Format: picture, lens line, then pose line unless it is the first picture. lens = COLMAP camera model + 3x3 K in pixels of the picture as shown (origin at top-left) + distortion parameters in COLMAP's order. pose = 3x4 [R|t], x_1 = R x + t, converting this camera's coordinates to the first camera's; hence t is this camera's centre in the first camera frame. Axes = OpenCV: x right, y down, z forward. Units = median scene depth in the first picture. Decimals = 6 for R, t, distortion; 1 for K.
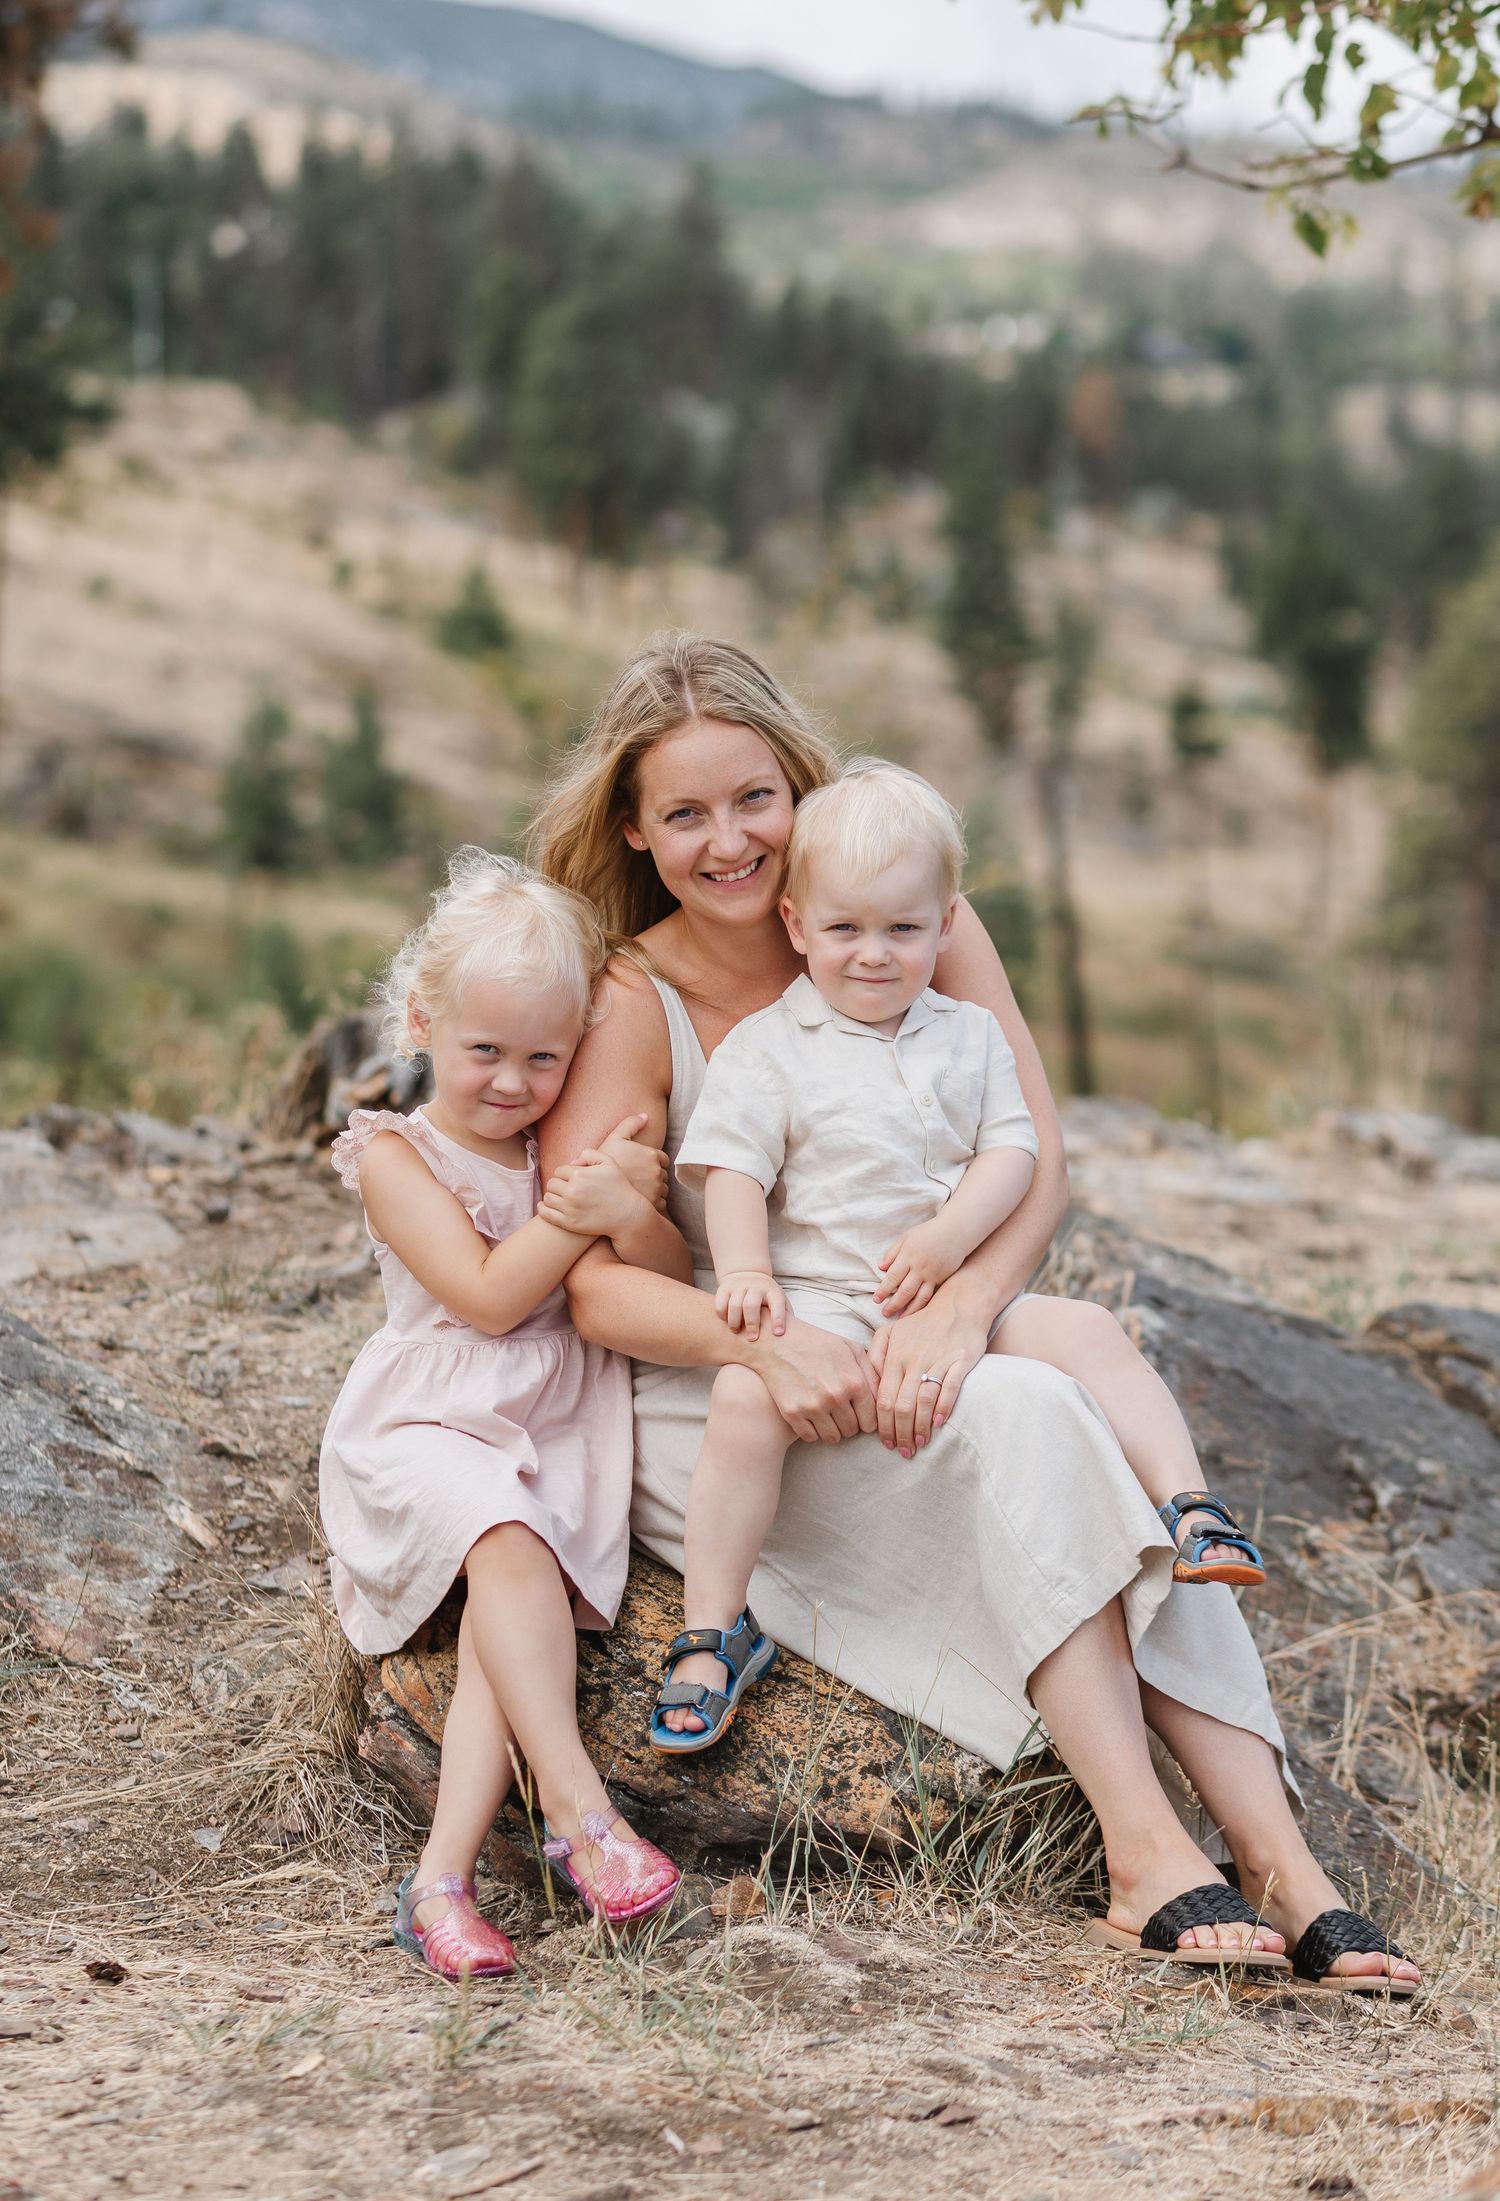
lens RADIAL K [[5942.5, 0, 750.0], [0, 5942.5, 1100.5], [0, 0, 1]] dist [0.039157, -0.245012]
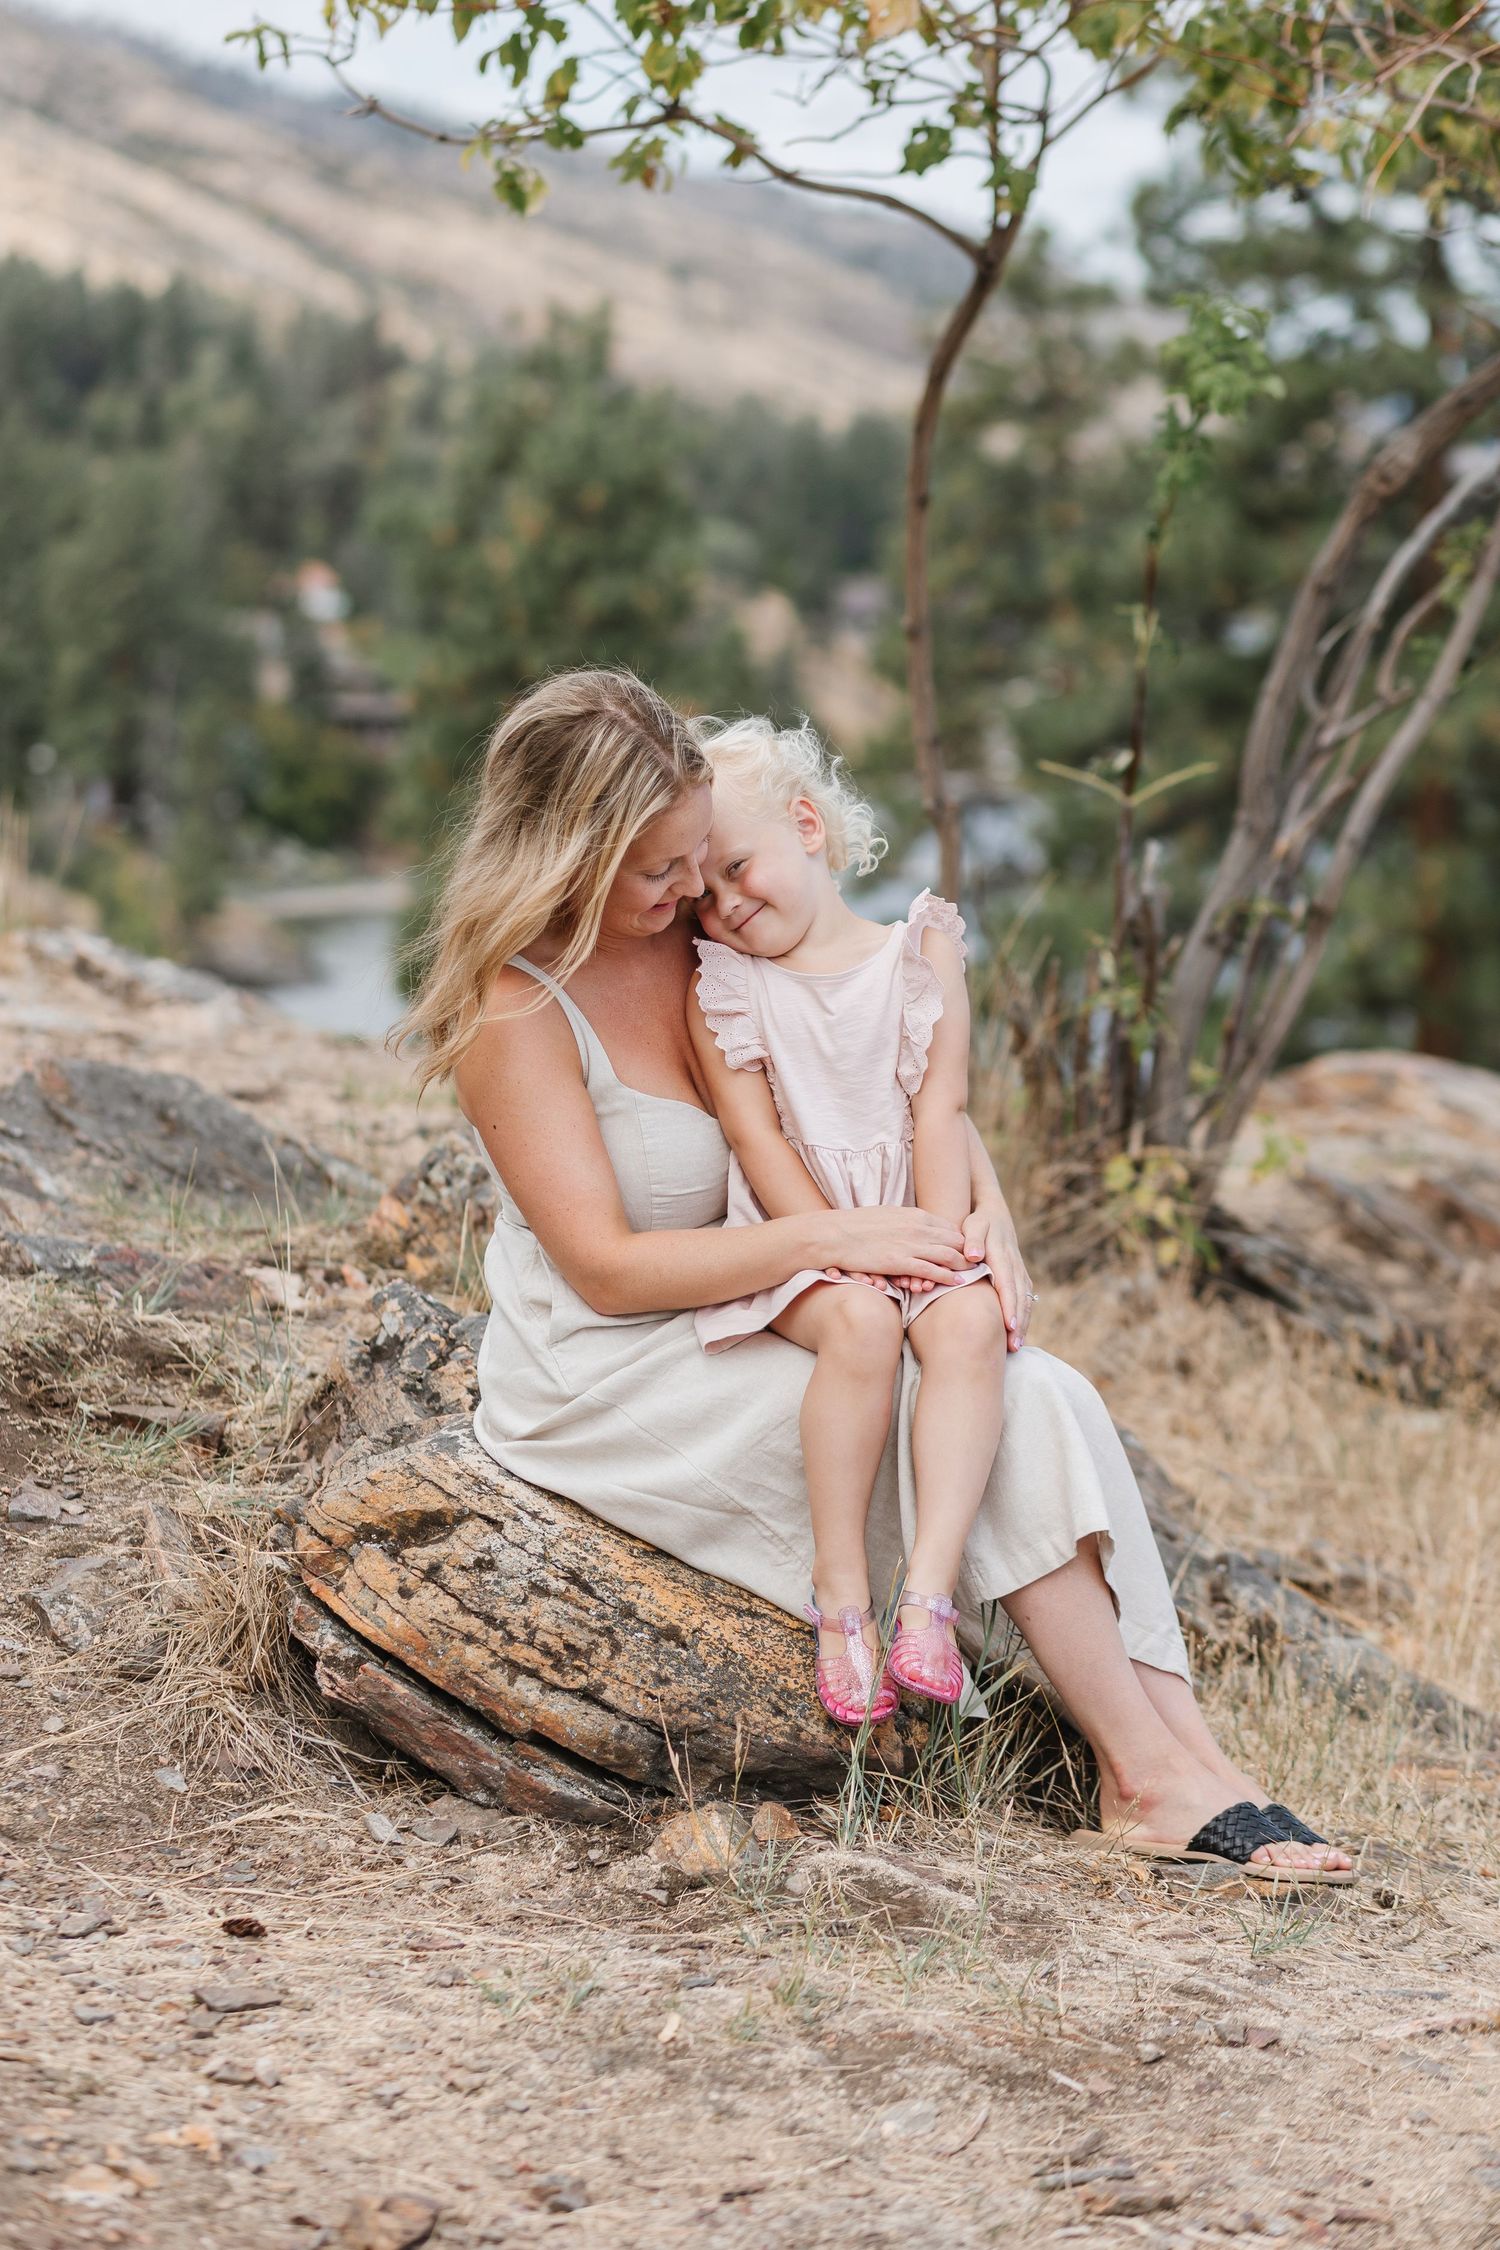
lens RADIAL K [[5476.0, 0, 750.0], [0, 5476.0, 1125.0], [0, 0, 1]] dist [0.045225, 0.091187]
pose [[0.913396, -0.002364, 0.407066, -0.404292], [-0.022887, 0.998103, 0.057150, -0.050181], [-0.406429, -0.061517, 0.911609, 0.087439]]
